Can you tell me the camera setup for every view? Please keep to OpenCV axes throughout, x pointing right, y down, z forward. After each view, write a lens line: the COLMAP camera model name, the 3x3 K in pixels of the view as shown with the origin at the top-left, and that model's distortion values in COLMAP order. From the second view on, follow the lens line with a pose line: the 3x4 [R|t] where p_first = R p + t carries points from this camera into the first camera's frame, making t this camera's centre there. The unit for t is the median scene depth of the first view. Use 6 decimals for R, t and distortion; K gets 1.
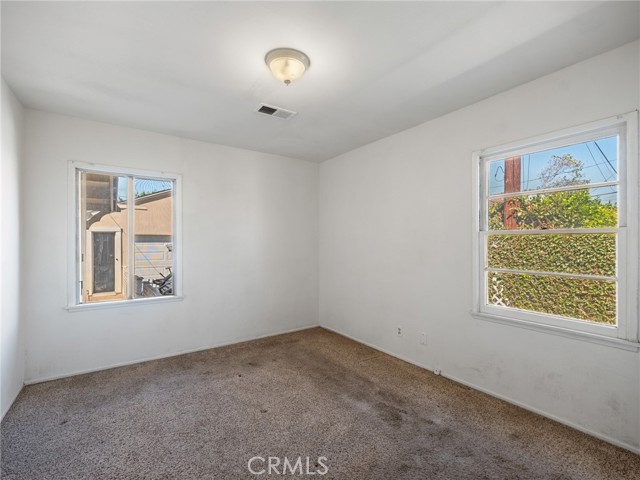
lens RADIAL K [[298.2, 0, 323.1], [0, 298.2, 233.5], [0, 0, 1]] dist [-0.007863, 0.000326]
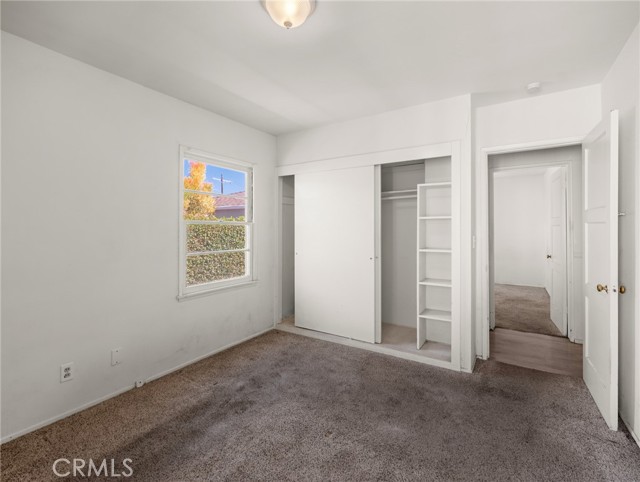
lens RADIAL K [[298.2, 0, 323.1], [0, 298.2, 234.5], [0, 0, 1]] dist [-0.007863, 0.000326]
pose [[-0.406124, -0.005170, 0.913803, -0.747191], [-0.025650, 0.999654, -0.005744, 0.045053], [-0.913458, -0.025772, -0.406117, 1.111022]]
